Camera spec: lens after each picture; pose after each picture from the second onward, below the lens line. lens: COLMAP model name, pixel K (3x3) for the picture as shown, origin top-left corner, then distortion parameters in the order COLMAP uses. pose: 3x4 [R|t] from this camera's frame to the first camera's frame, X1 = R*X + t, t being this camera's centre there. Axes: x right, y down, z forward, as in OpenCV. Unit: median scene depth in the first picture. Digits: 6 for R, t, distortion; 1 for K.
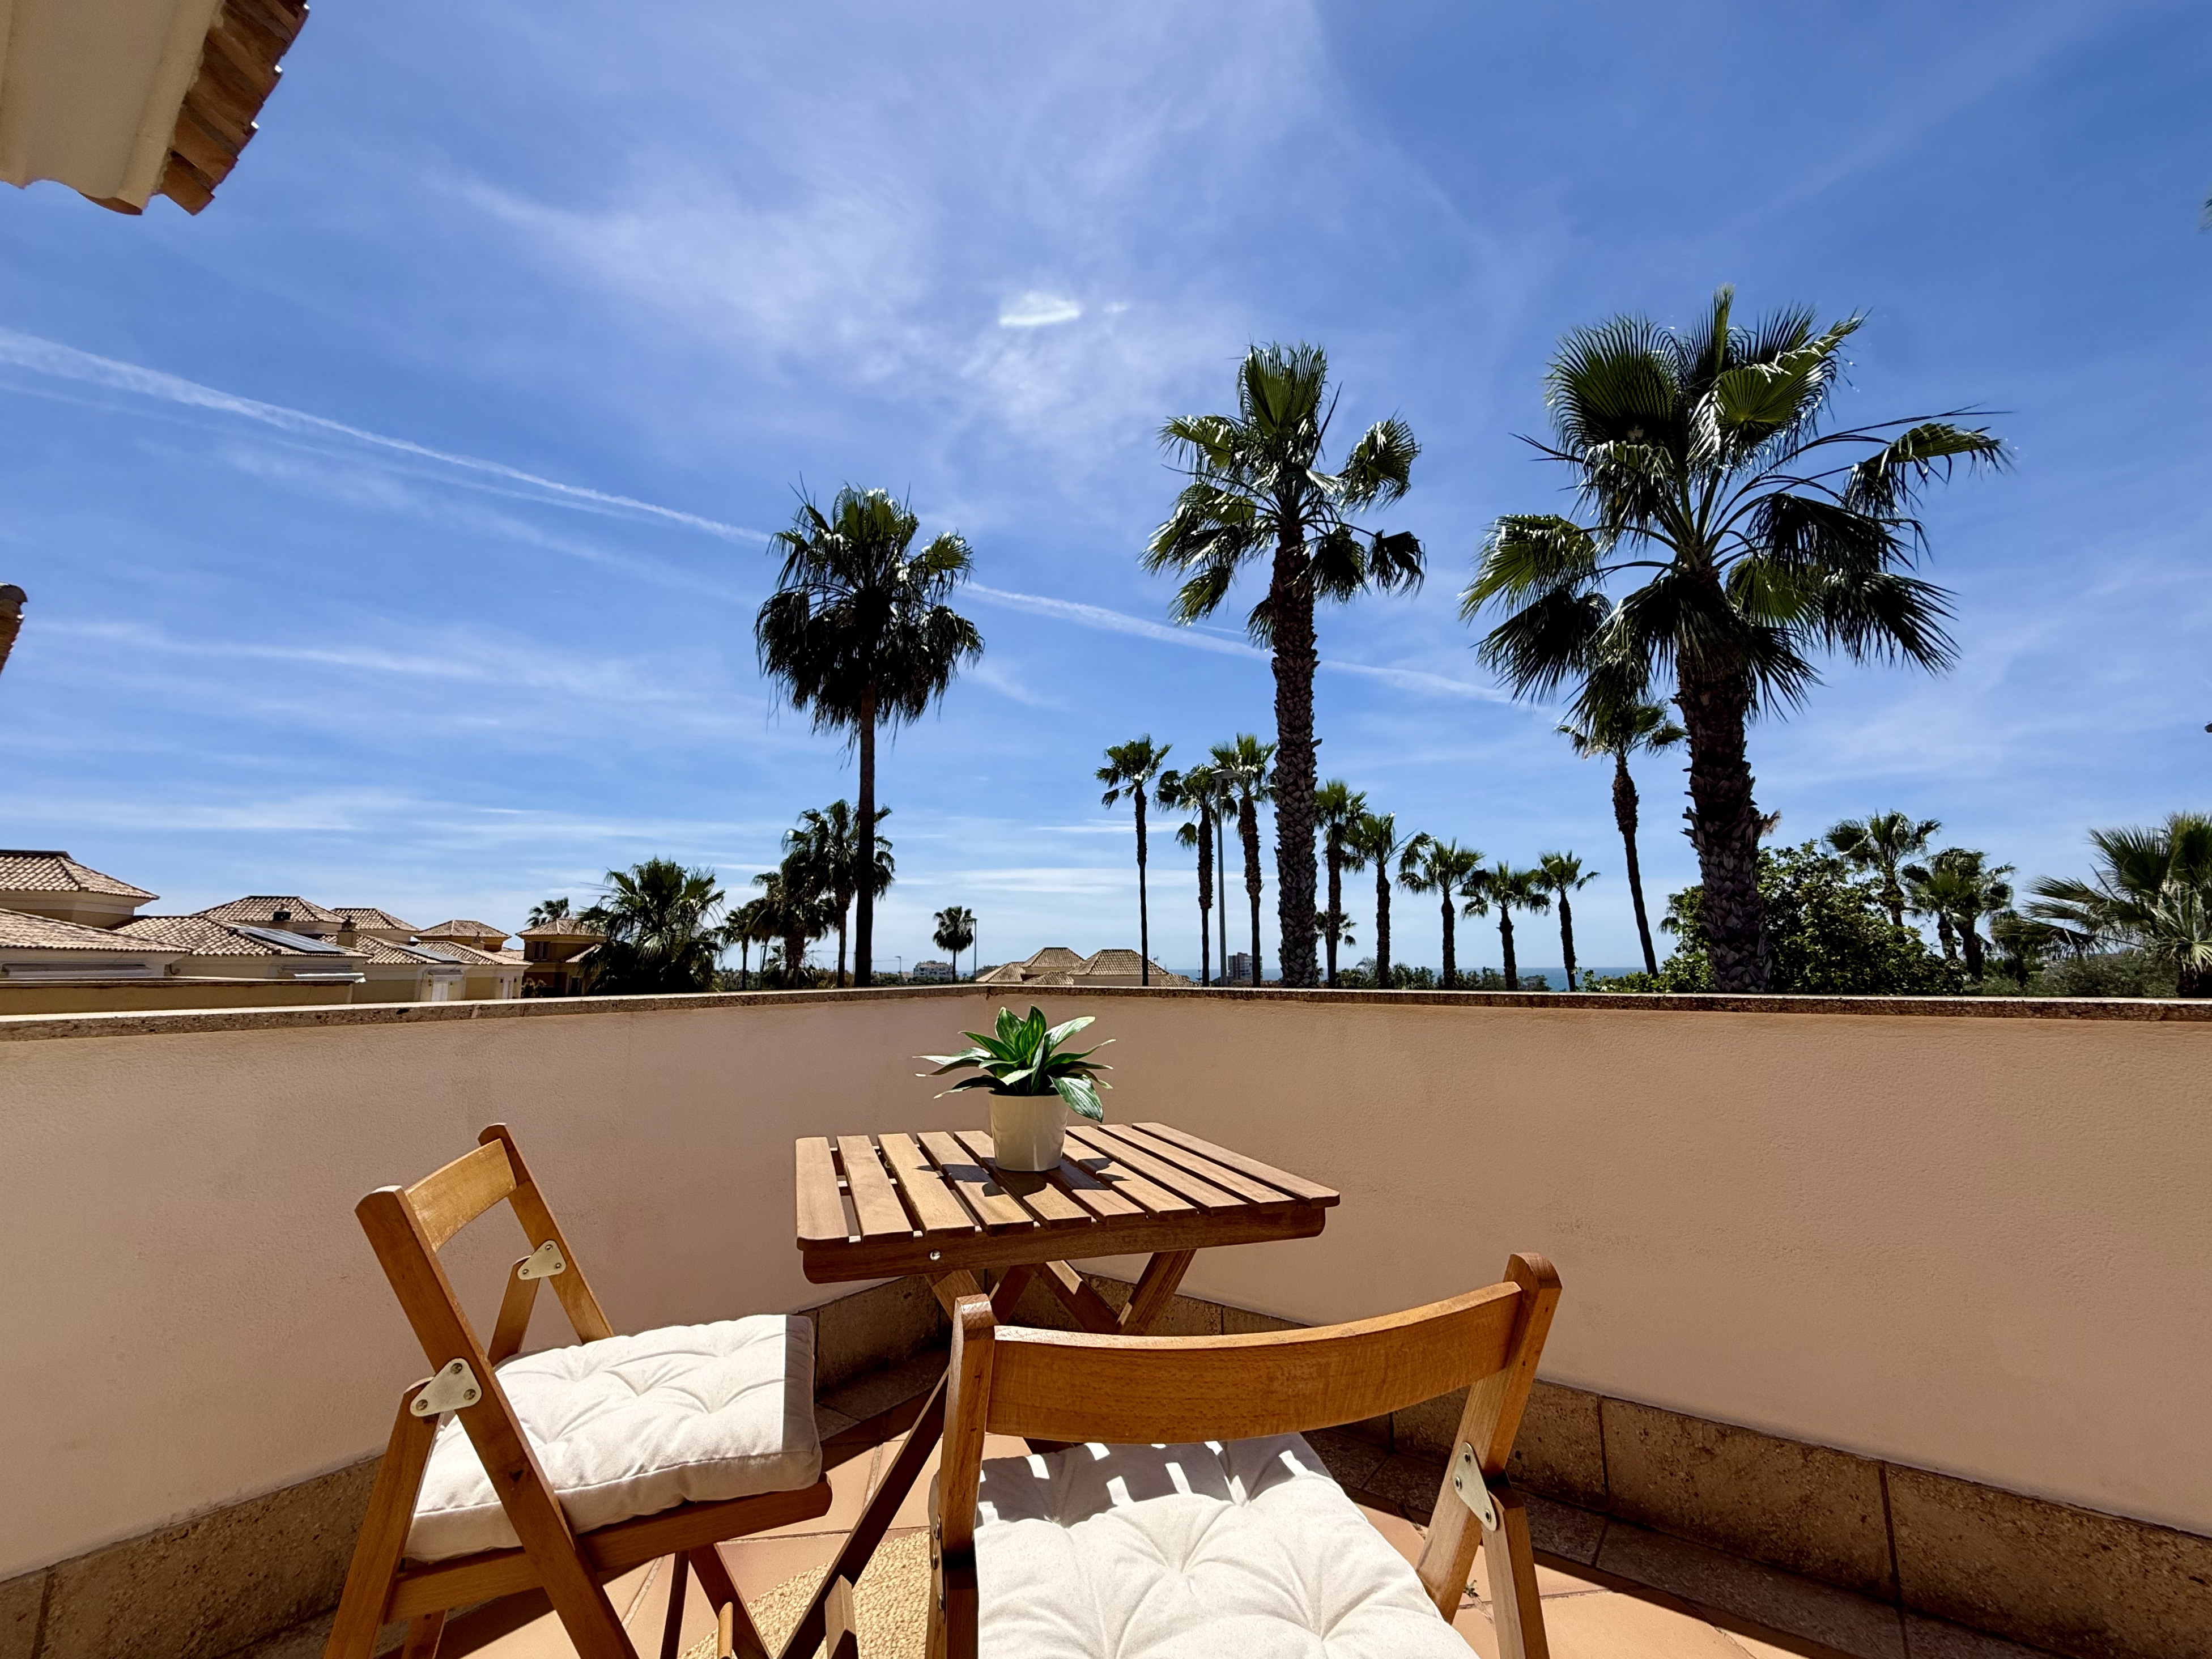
lens RADIAL K [[912.0, 0, 1101.5], [0, 912.0, 832.4], [0, 0, 1]] dist [0.003509, -0.000335]
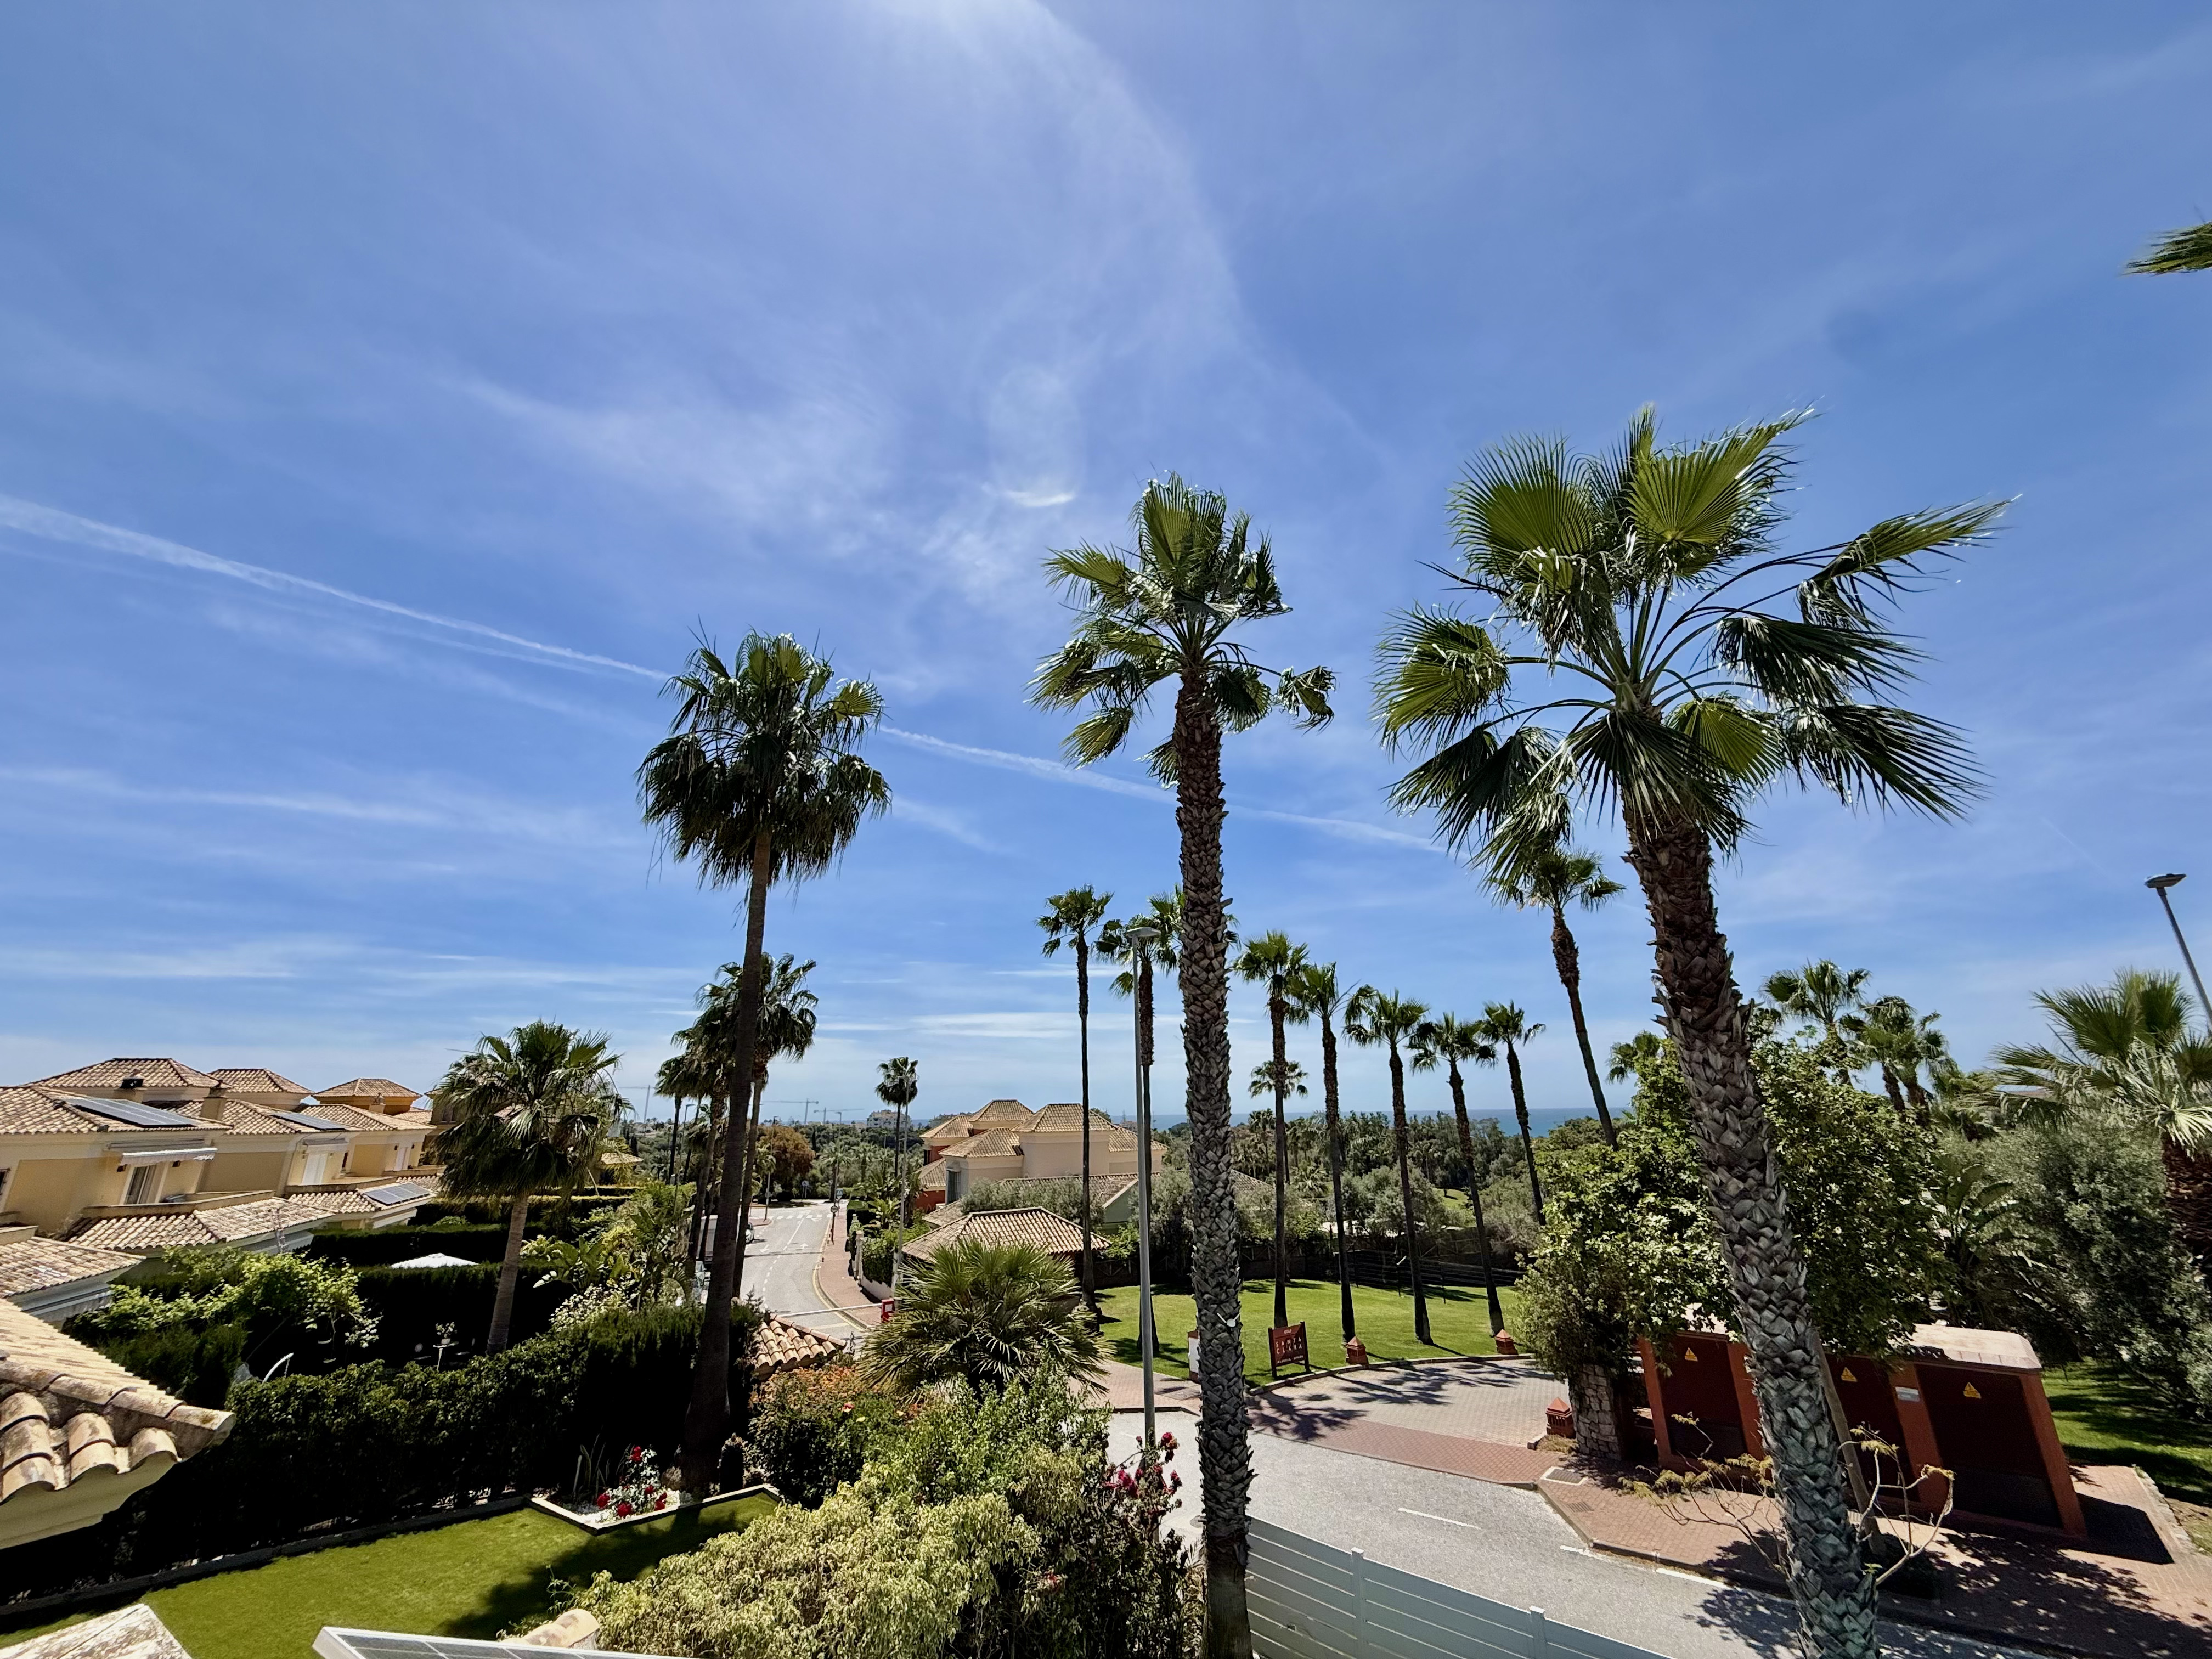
lens RADIAL K [[878.2, 0, 1099.9], [0, 878.2, 824.6], [0, 0, 1]] dist [-0.000768, -0.000094]
pose [[0.999092, 0.003512, 0.042450, 0.023976], [0.003746, 0.985492, -0.169683, -0.009004], [-0.042430, 0.169688, 0.984584, 0.048558]]
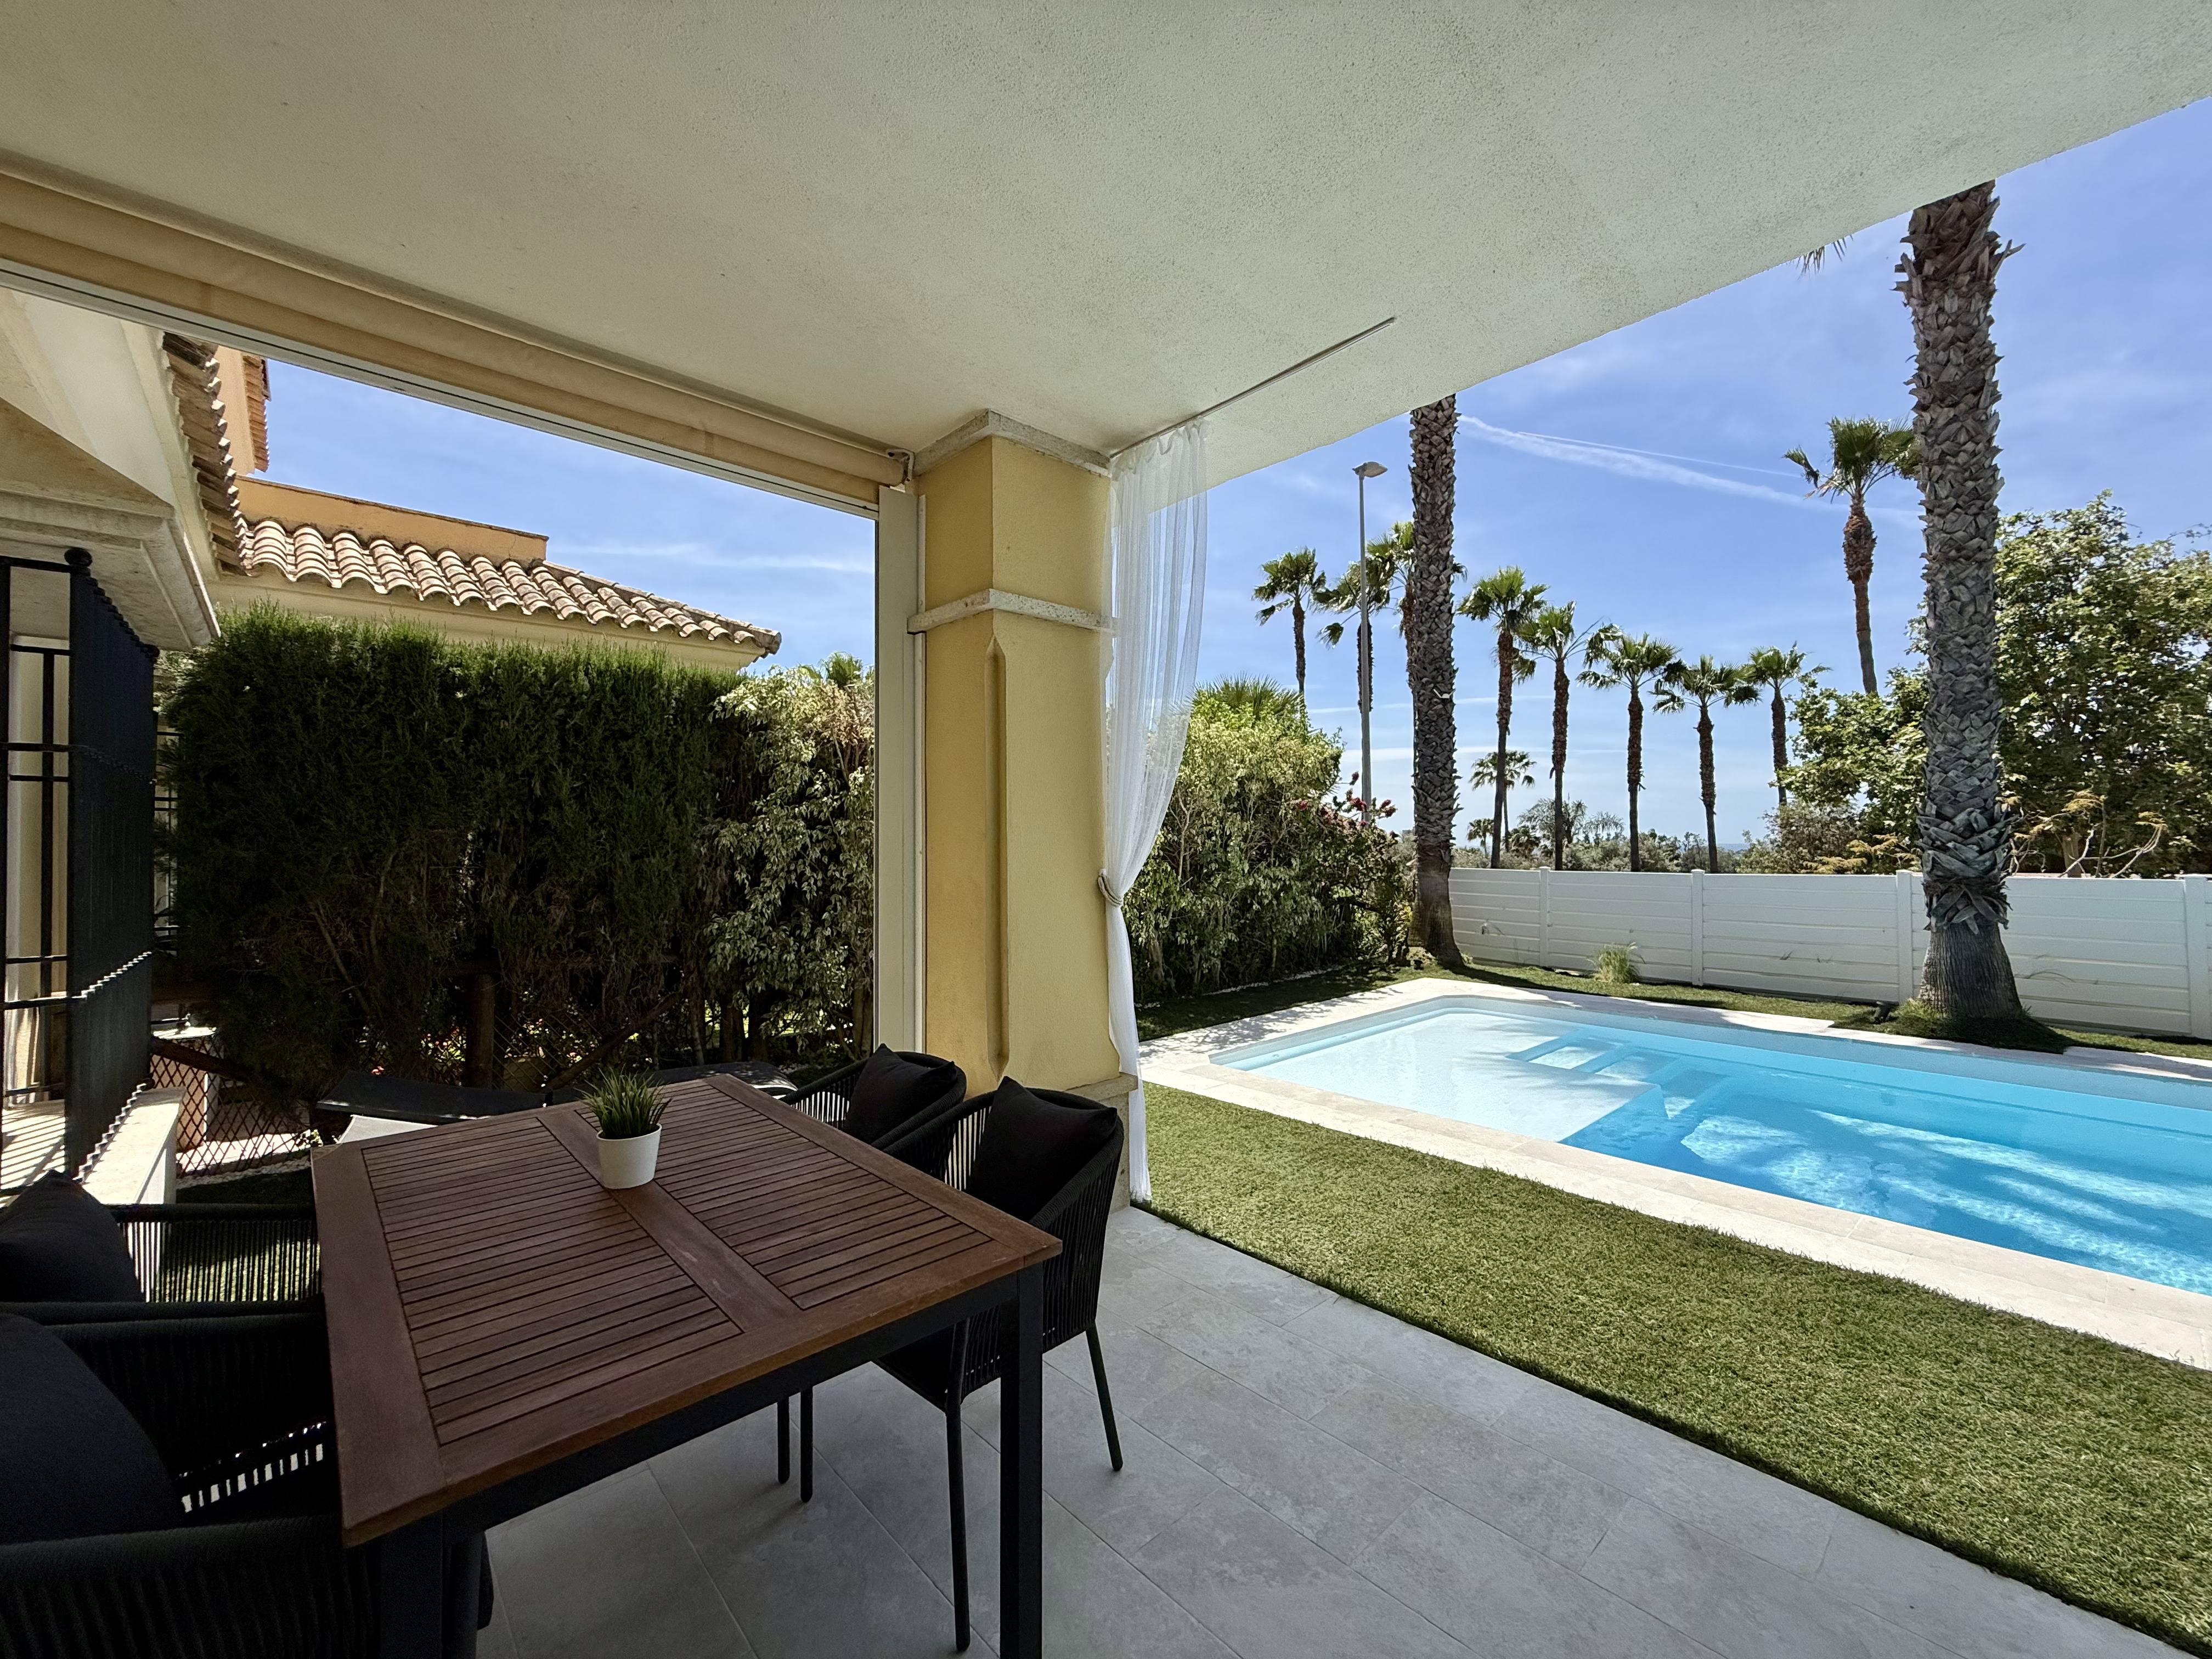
lens RADIAL K [[885.8, 0, 1096.0], [0, 885.8, 829.7], [0, 0, 1]] dist [0.001026, -0.000072]
pose [[0.980821, -0.007259, -0.194776, 0.014661], [0.031647, 0.991977, 0.122394, 0.082158], [0.192325, -0.126210, 0.973181, -0.001653]]
